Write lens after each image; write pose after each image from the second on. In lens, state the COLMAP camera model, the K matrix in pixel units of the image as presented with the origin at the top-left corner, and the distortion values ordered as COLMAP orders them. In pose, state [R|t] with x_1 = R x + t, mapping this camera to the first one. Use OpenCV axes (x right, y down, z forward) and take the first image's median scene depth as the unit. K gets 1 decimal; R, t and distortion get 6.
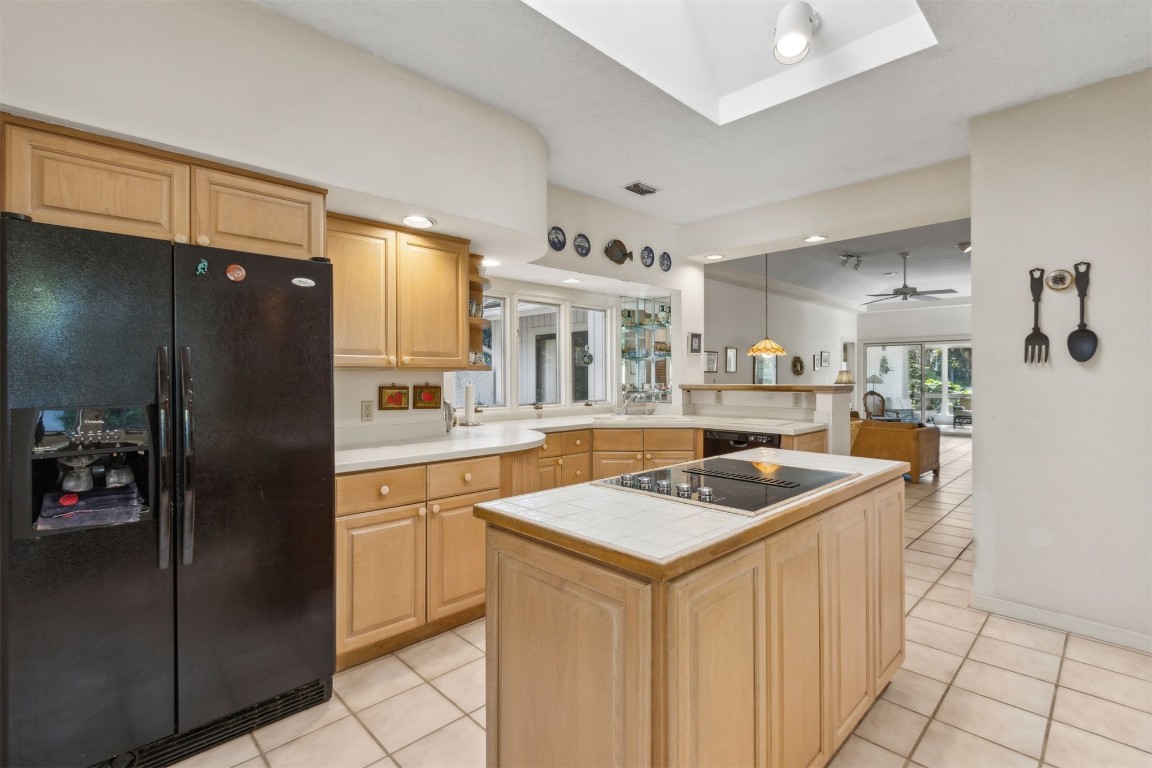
lens RADIAL K [[531.9, 0, 572.7], [0, 531.9, 377.1], [0, 0, 1]] dist [-0.000082, -0.000279]
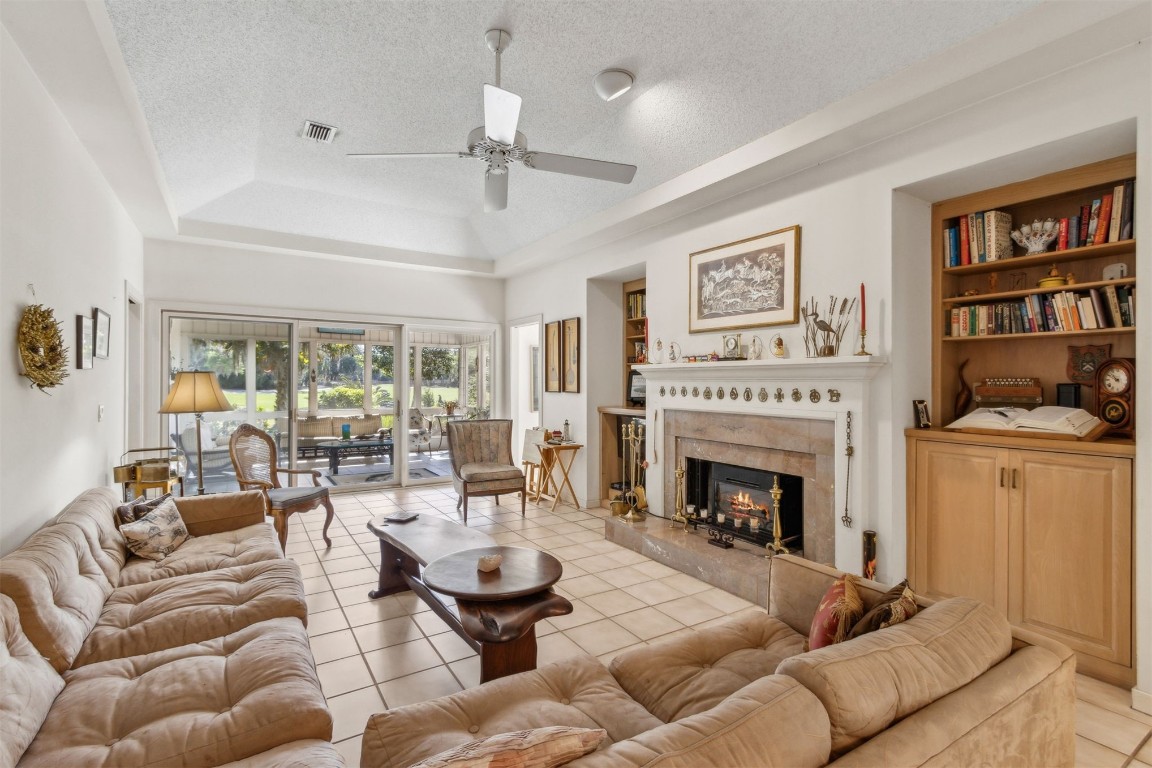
lens RADIAL K [[520.3, 0, 581.8], [0, 520.3, 385.9], [0, 0, 1]] dist [0.000028, -0.000176]
pose [[0.185416, -0.006555, 0.982638, 0.476038], [0.000923, 0.999978, 0.006496, -0.009862], [-0.982660, -0.000297, 0.185418, 1.409936]]
